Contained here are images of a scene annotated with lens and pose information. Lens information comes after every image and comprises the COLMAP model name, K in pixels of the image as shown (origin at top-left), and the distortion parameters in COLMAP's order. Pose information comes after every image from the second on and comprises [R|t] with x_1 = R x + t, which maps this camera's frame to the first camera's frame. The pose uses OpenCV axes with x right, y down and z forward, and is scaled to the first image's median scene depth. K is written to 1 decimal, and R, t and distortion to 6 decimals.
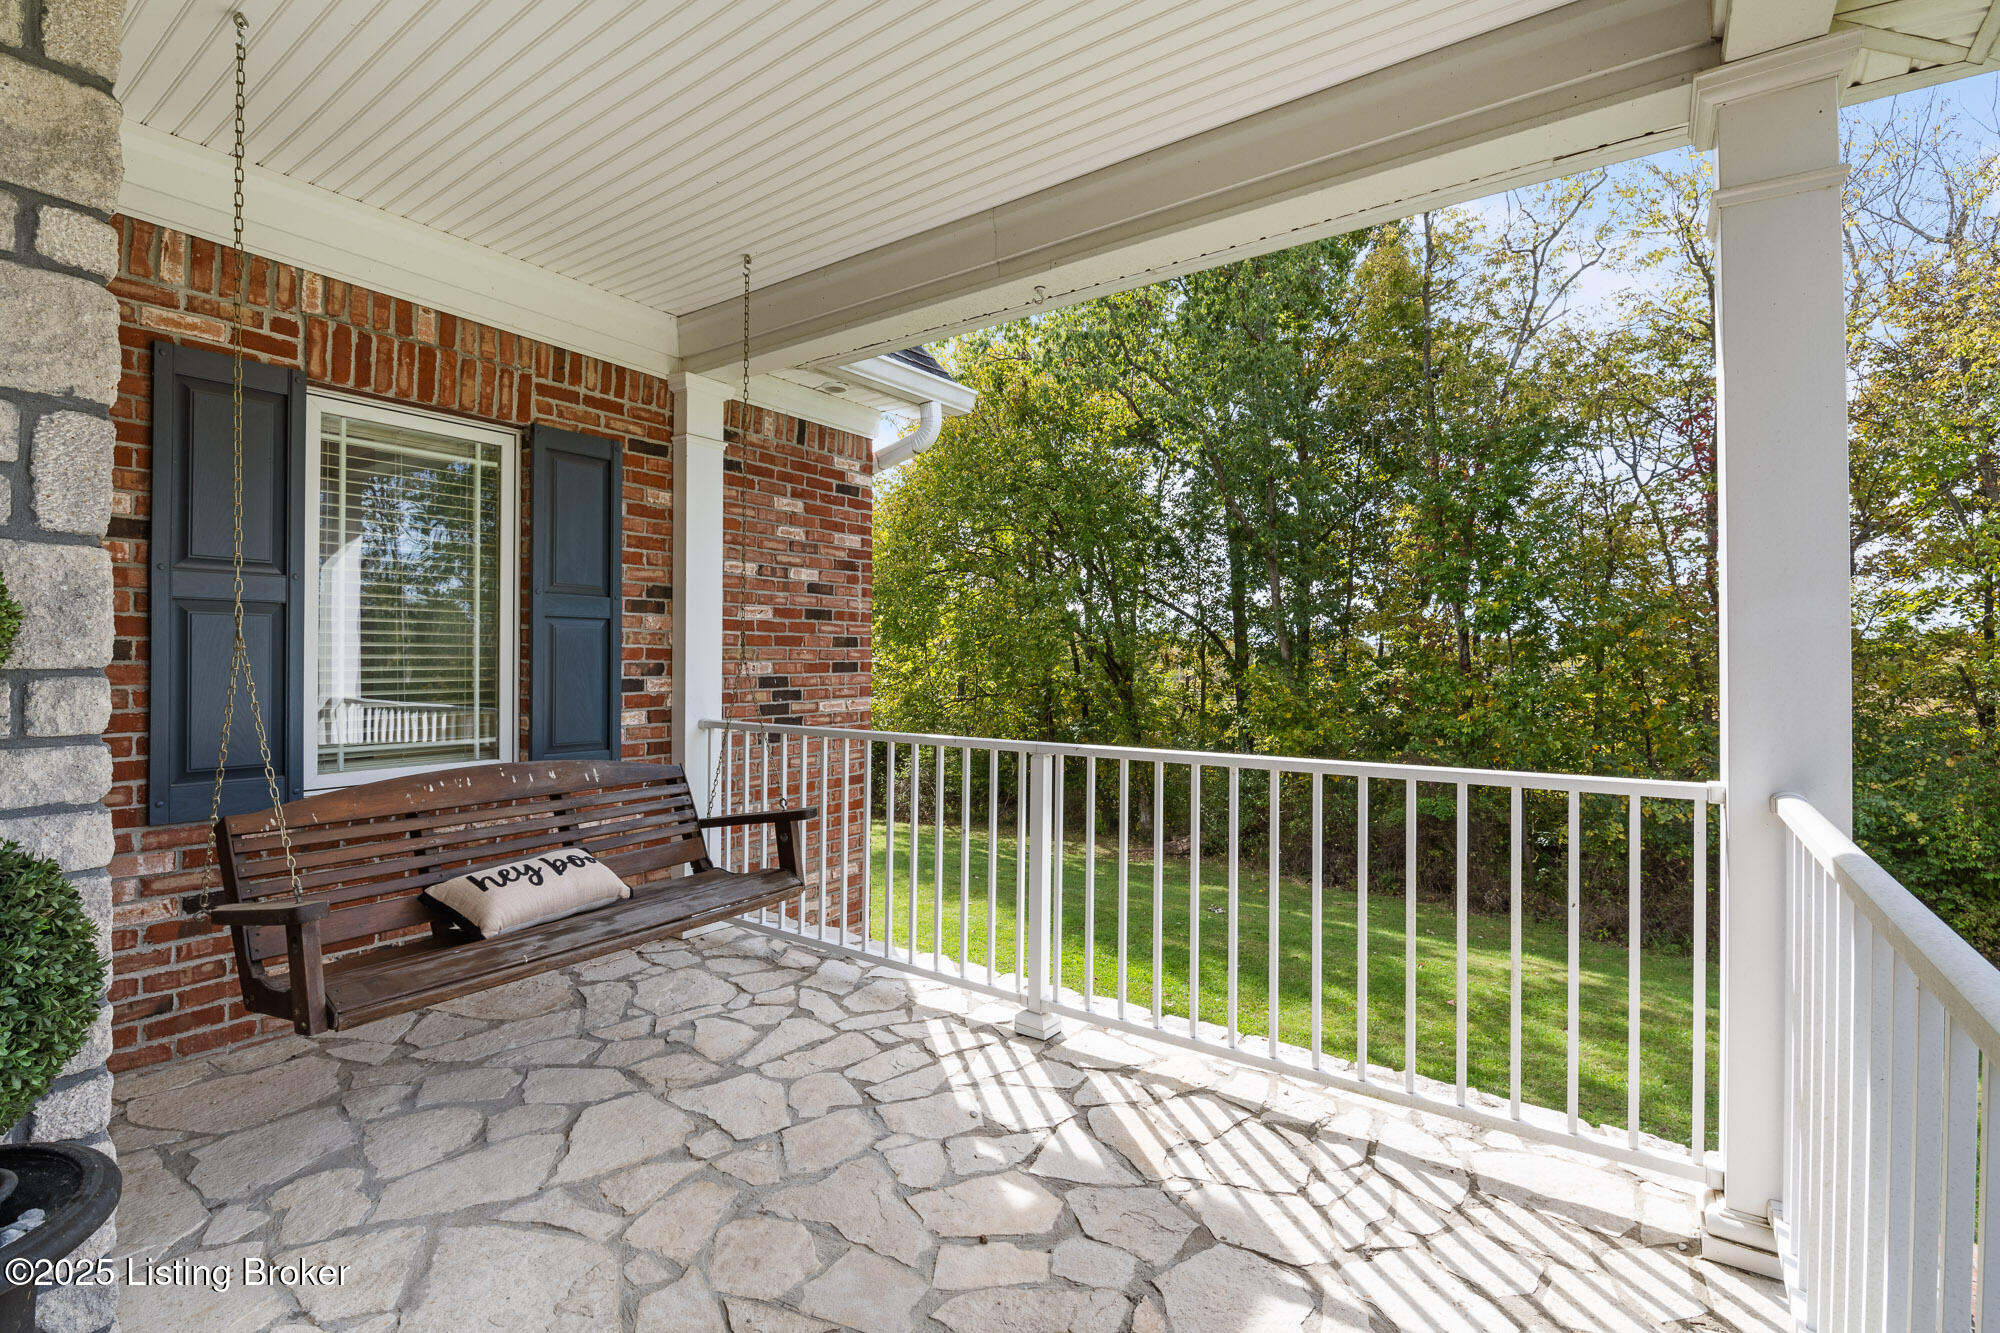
lens RADIAL K [[912.1, 0, 1004.6], [0, 912.1, 656.0], [0, 0, 1]] dist [-0.021141, -0.000172]
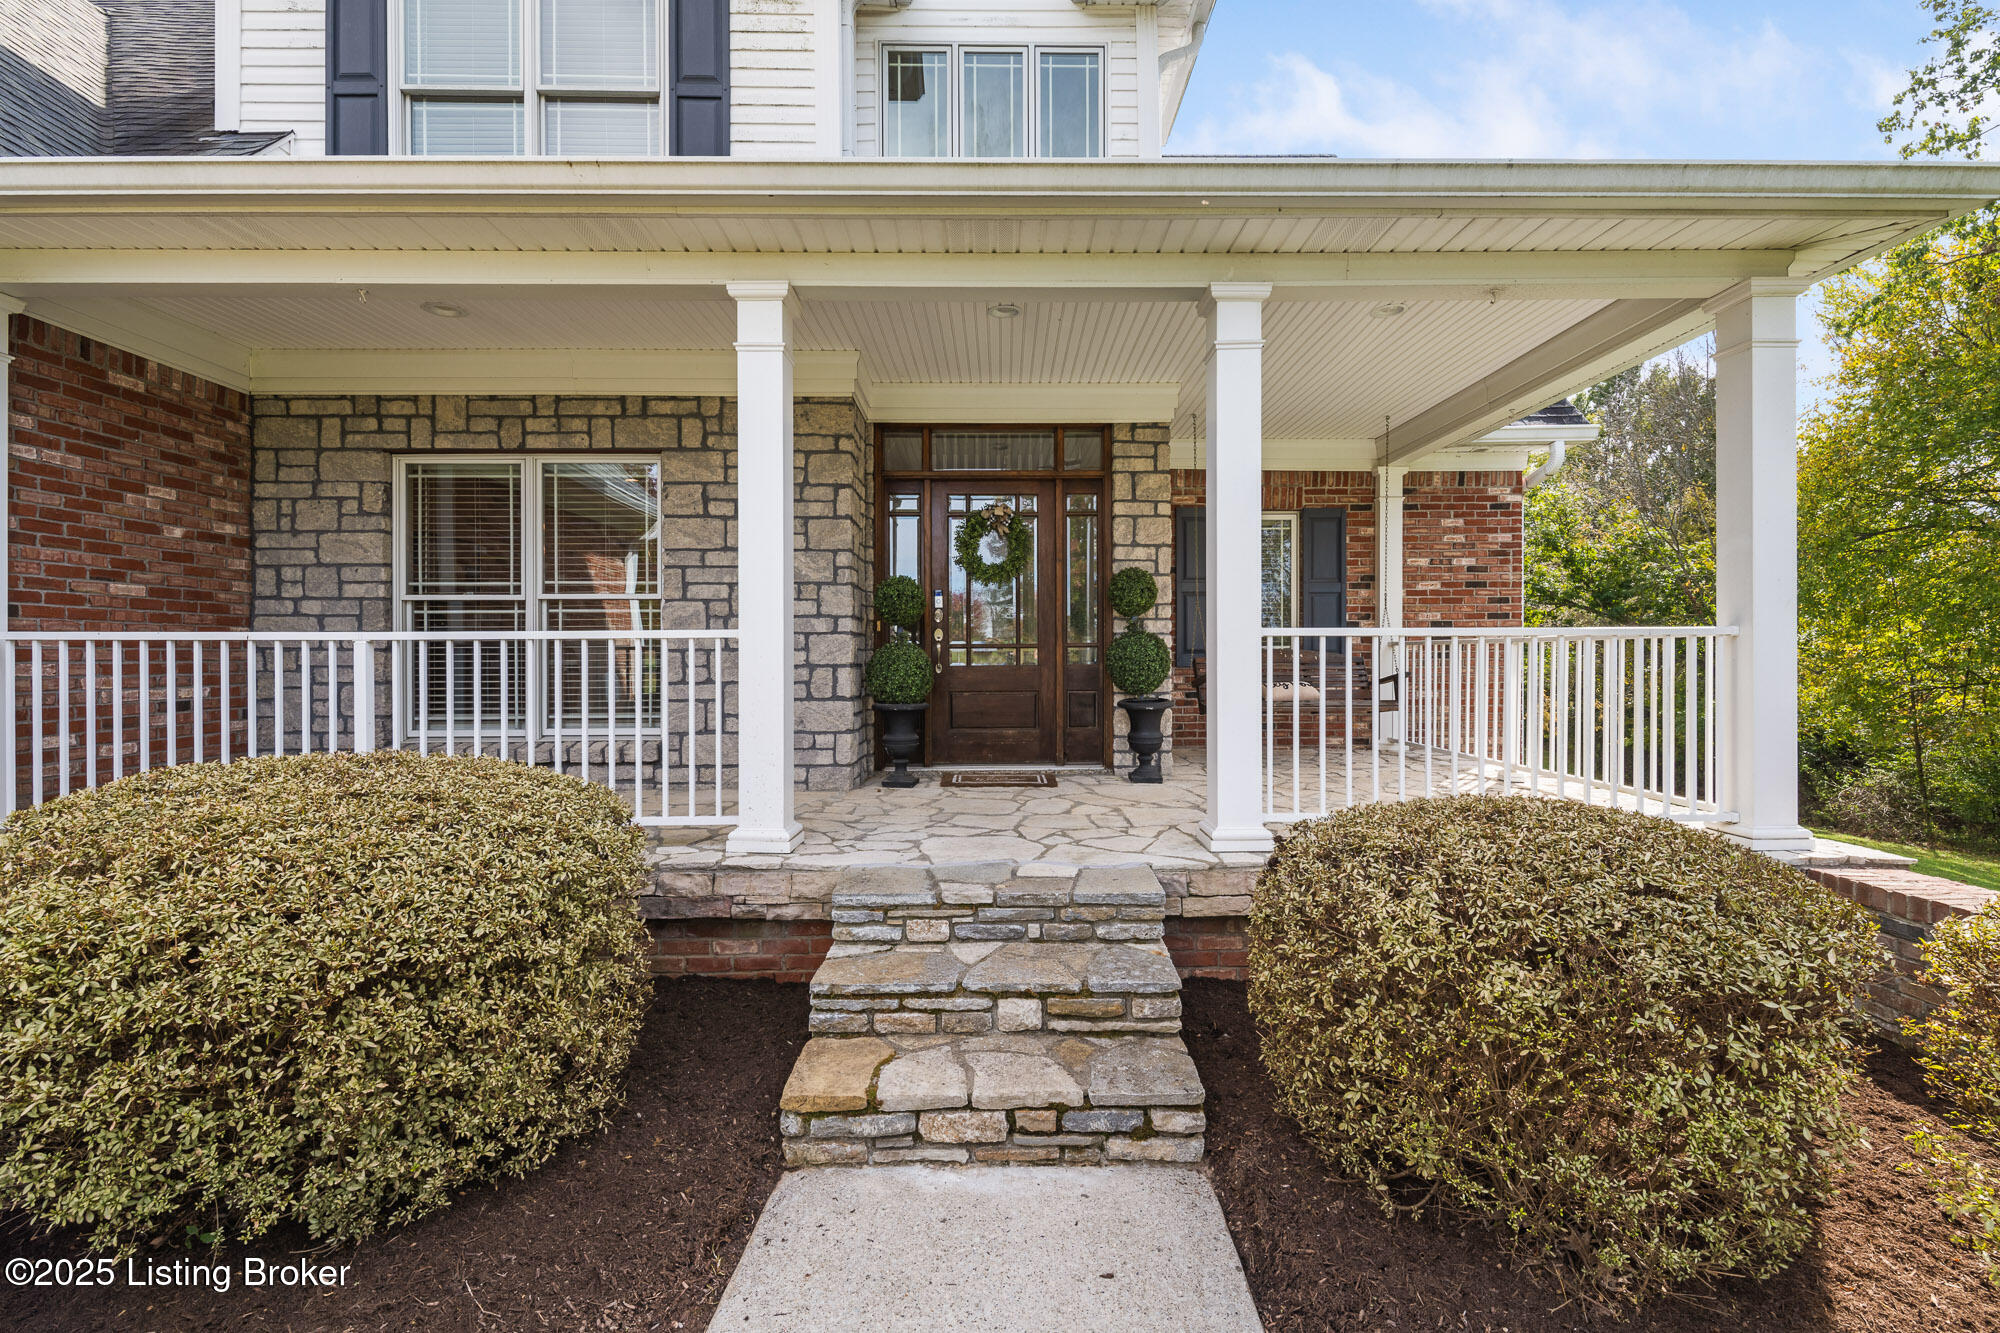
lens RADIAL K [[903.7, 0, 1000.0], [0, 903.7, 666.5], [0, 0, 1]] dist [-0.000551, 0.000006]
pose [[0.581738, 0.000698, -0.813376, 0.697042], [0.010043, 0.999917, 0.008041, 0.090836], [0.813315, -0.012846, 0.581682, -0.745800]]
